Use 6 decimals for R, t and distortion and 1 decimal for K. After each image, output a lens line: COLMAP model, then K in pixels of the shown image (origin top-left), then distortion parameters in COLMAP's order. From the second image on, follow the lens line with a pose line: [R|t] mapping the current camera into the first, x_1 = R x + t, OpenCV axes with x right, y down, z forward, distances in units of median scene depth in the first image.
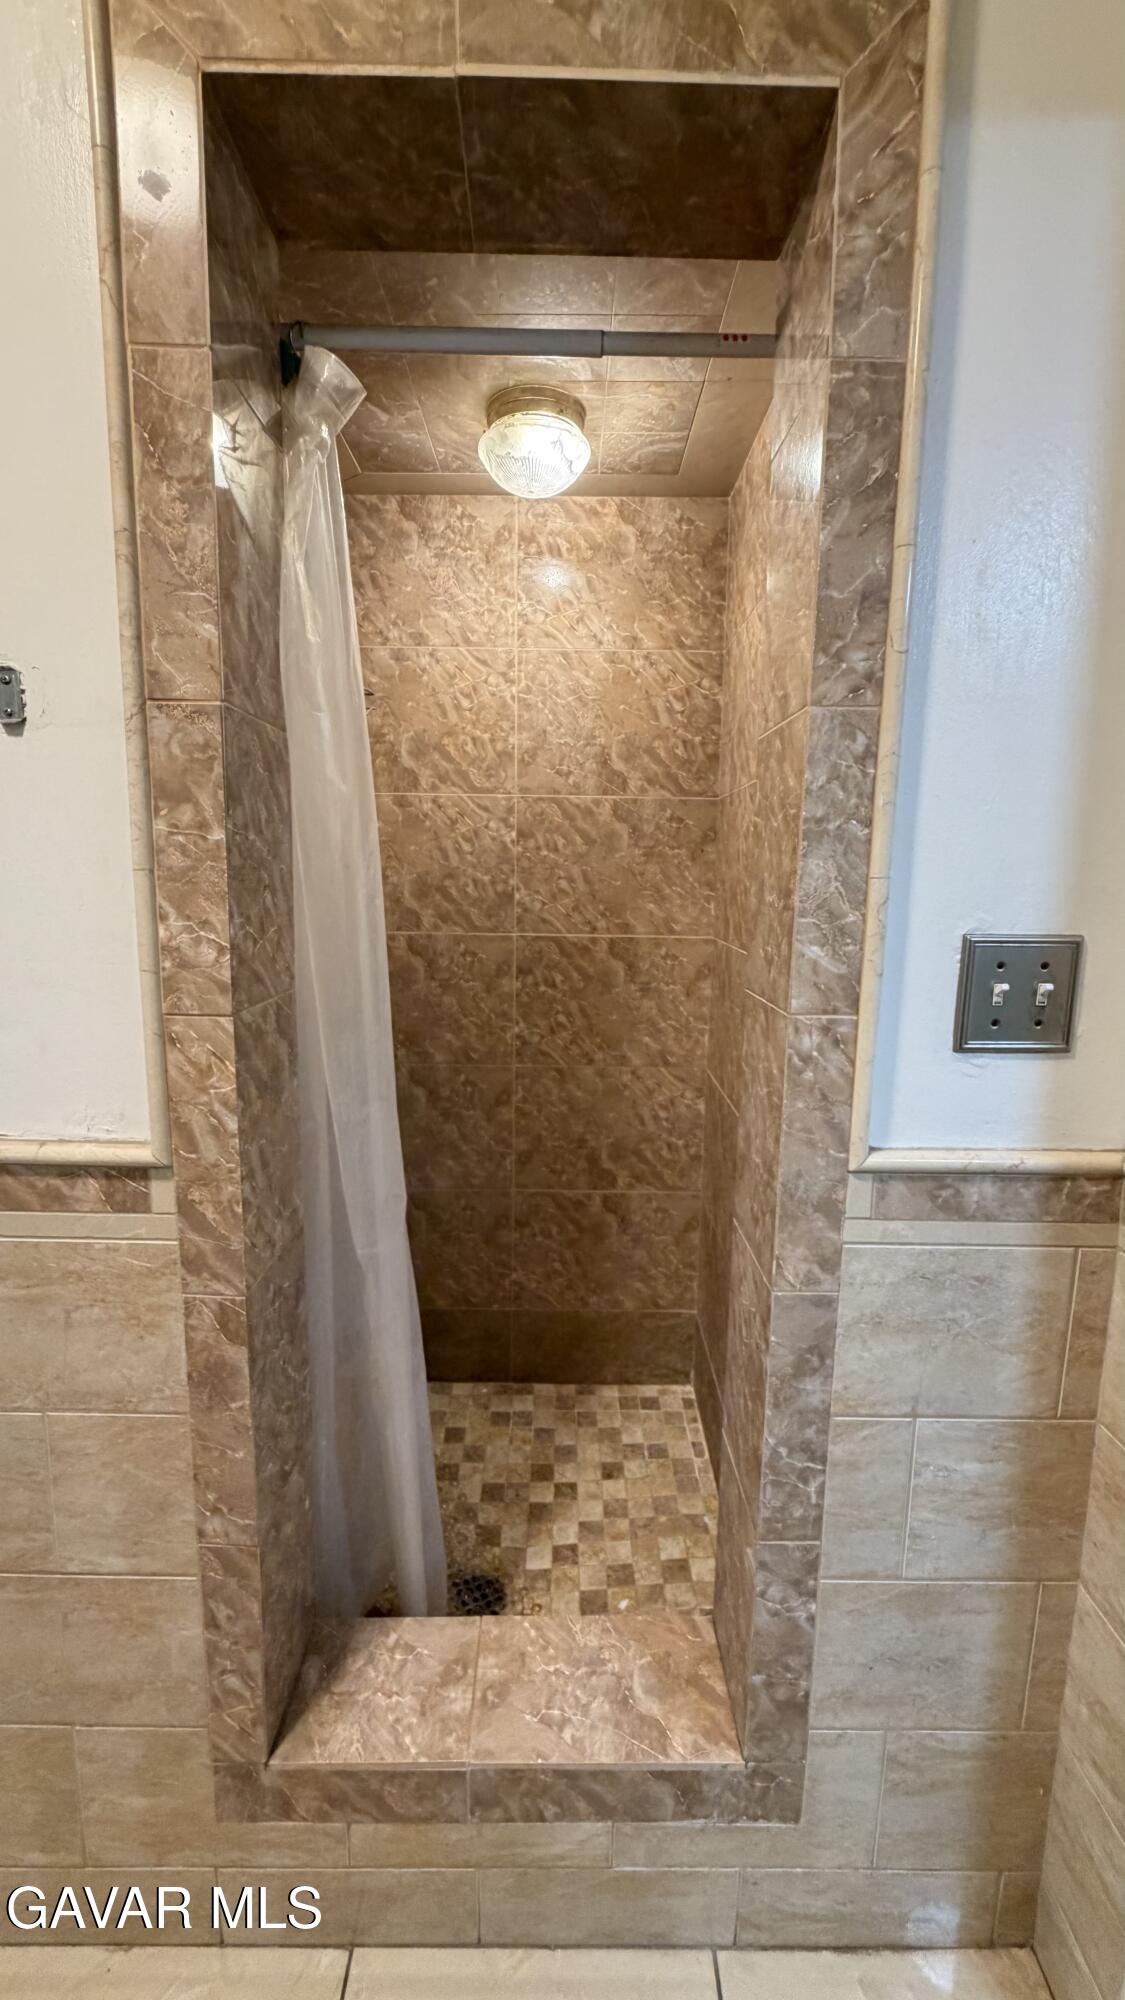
lens RADIAL K [[801.0, 0, 562.4], [0, 801.0, 1002.9], [0, 0, 1]] dist [0.001527, 0.000158]
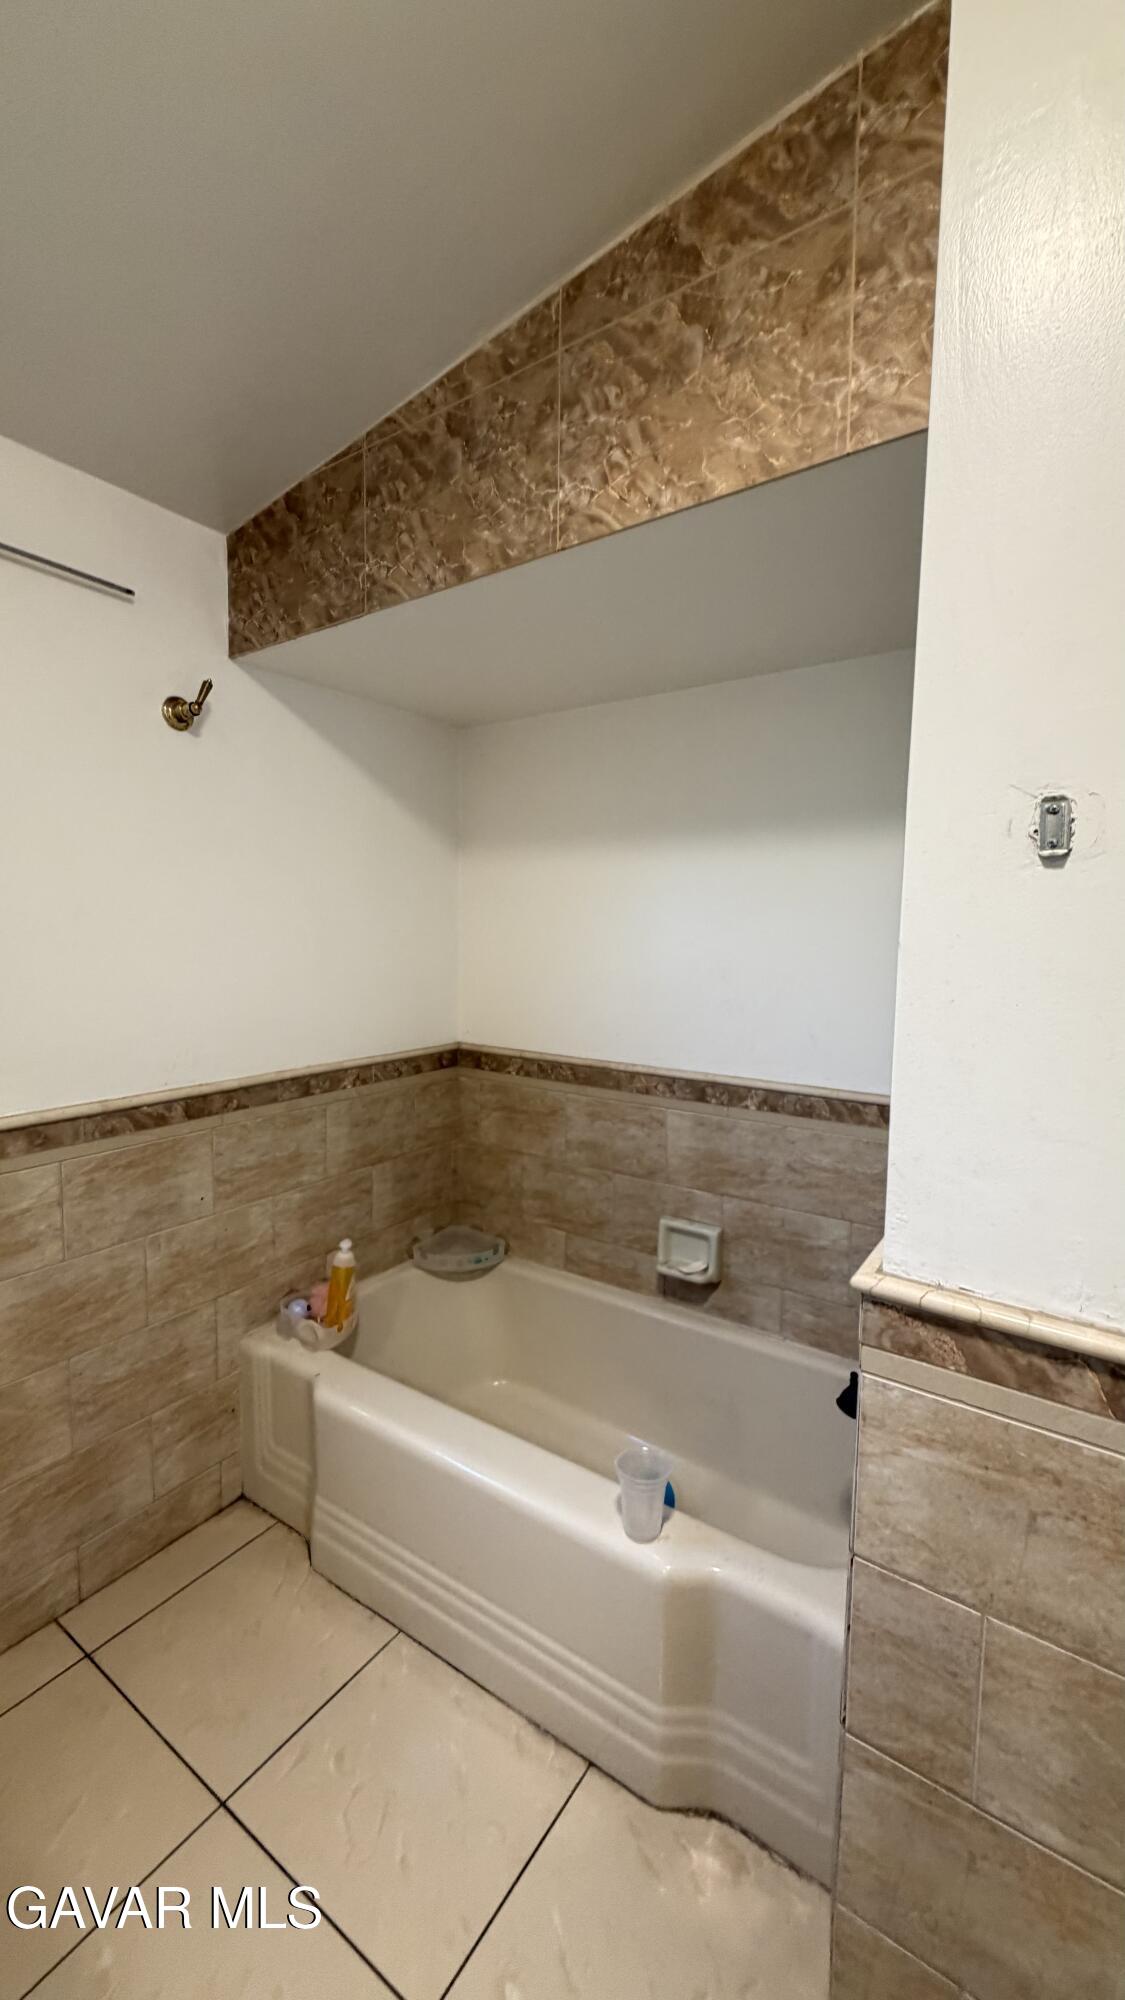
lens RADIAL K [[801.0, 0, 562.8], [0, 801.0, 996.9], [0, 0, 1]] dist [0.001527, 0.000158]
pose [[0.818645, 0.041580, -0.572793, -0.567816], [-0.087975, 0.994683, -0.053528, -0.081051], [0.567522, 0.094212, 0.817951, -0.053087]]
